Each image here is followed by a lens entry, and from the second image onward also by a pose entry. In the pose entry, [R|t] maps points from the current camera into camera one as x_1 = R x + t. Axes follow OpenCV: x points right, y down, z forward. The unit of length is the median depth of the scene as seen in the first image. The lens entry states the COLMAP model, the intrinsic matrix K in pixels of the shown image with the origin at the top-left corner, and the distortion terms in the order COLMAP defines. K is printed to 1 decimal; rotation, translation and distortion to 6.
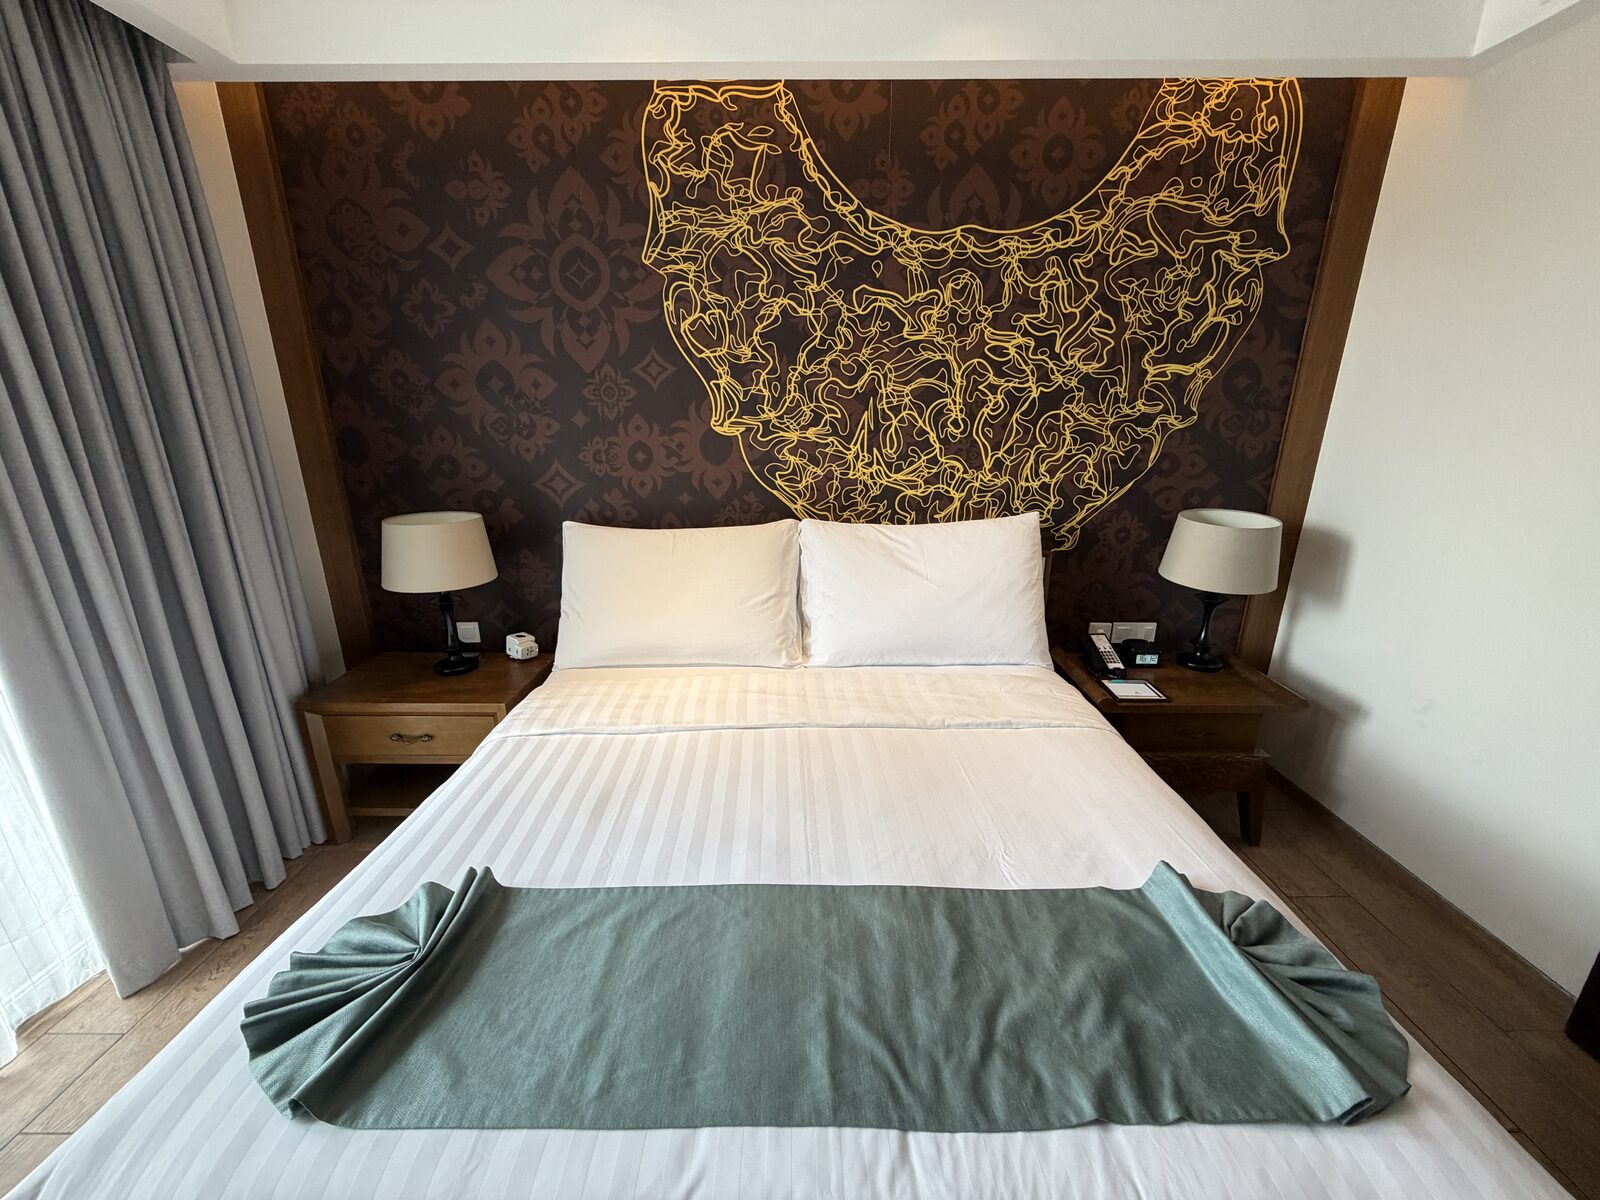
lens RADIAL K [[642.0, 0, 797.0], [0, 642.0, 600.4], [0, 0, 1]] dist [0.001103, 0.000030]
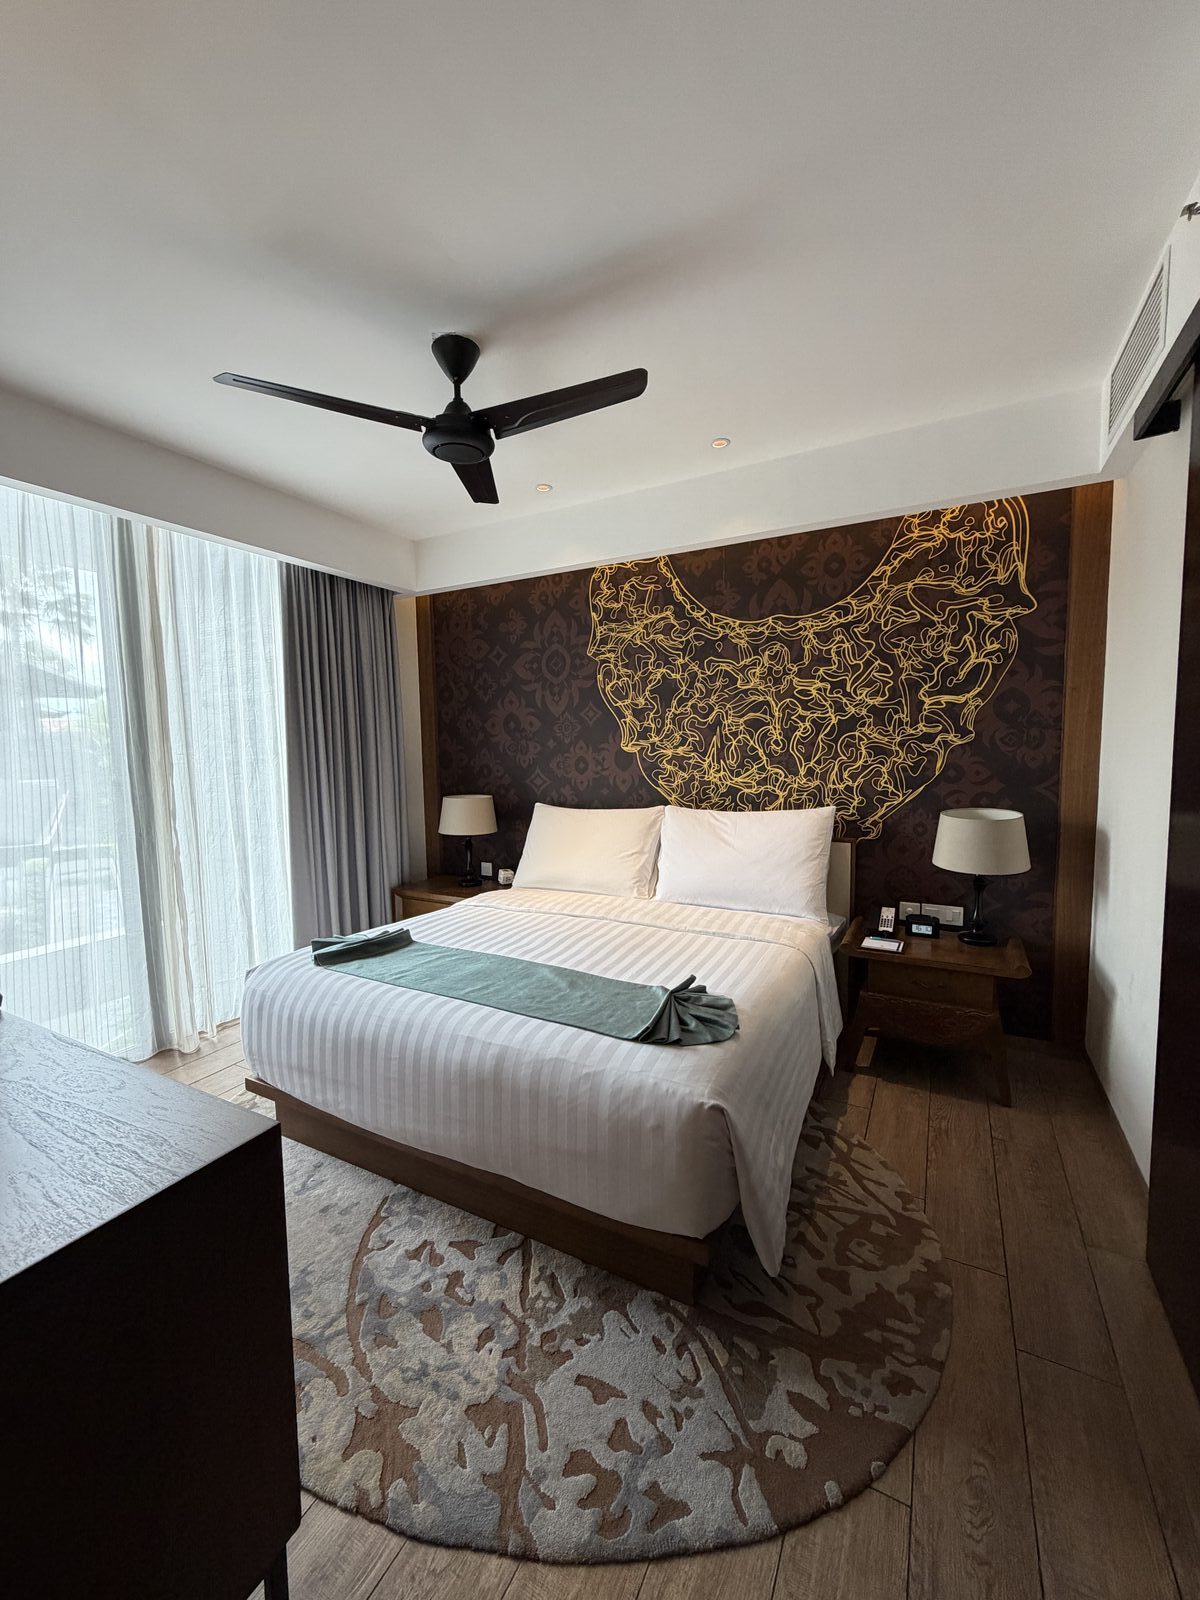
lens RADIAL K [[642.0, 0, 596.5], [0, 642.0, 795.2], [0, 0, 1]] dist [0.001103, 0.000030]
pose [[0.879205, 0.024368, -0.475821, 0.601149], [-0.120822, 0.977449, -0.173192, 0.134191], [0.460870, 0.209761, 0.862322, -0.388068]]
